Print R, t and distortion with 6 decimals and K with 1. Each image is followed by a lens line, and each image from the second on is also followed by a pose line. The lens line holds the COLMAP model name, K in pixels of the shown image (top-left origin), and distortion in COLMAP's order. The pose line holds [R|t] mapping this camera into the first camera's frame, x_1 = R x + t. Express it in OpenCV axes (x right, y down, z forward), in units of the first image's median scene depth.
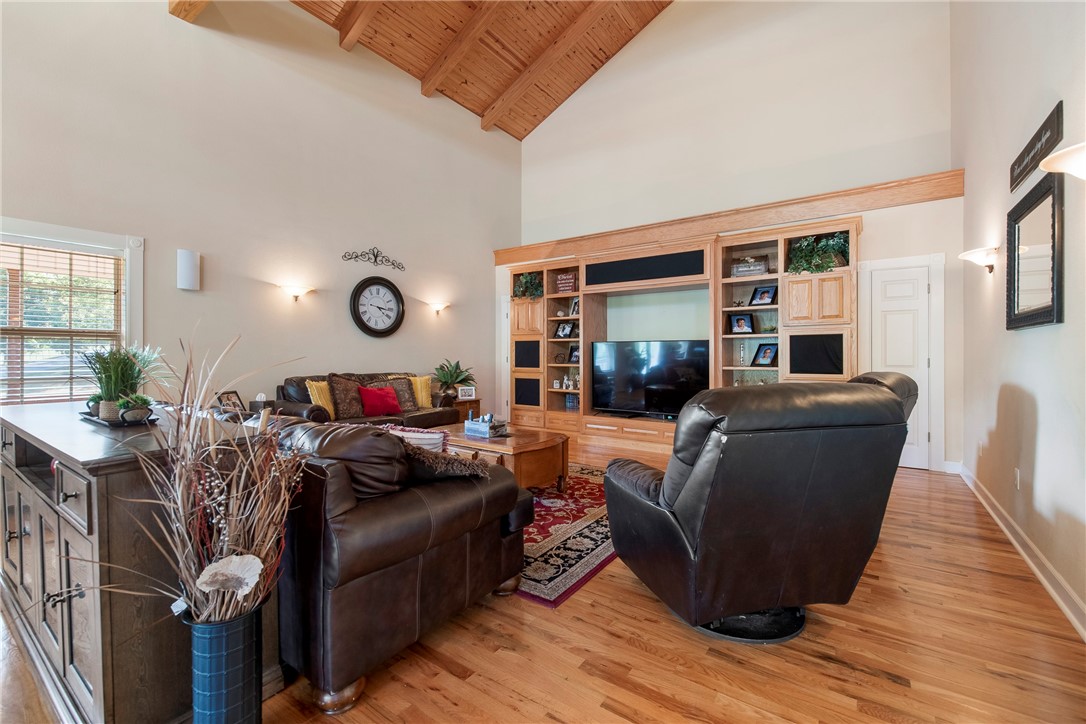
lens RADIAL K [[455.3, 0, 538.8], [0, 455.3, 357.0], [0, 0, 1]] dist [-0.000421, -0.000305]
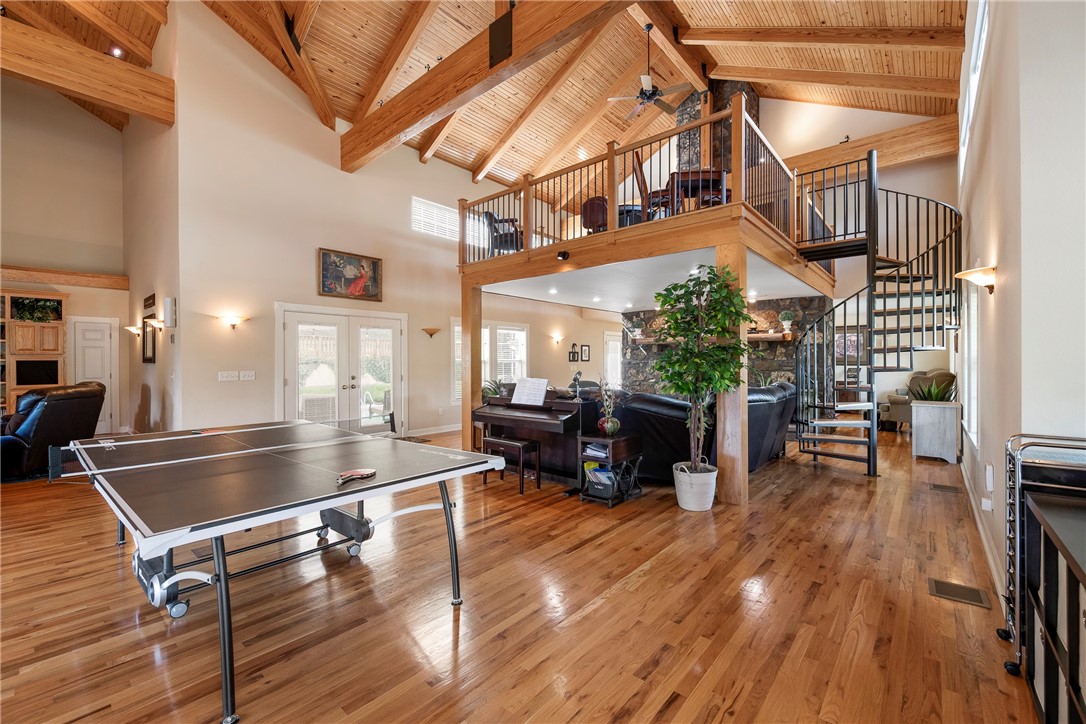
lens RADIAL K [[455.3, 0, 540.4], [0, 455.3, 362.1], [0, 0, 1]] dist [-0.000421, -0.000305]
pose [[0.104427, -0.000728, 0.994532, -0.820256], [0.008333, 0.999965, -0.000143, -0.028322], [-0.994498, 0.008302, 0.104429, -0.954094]]
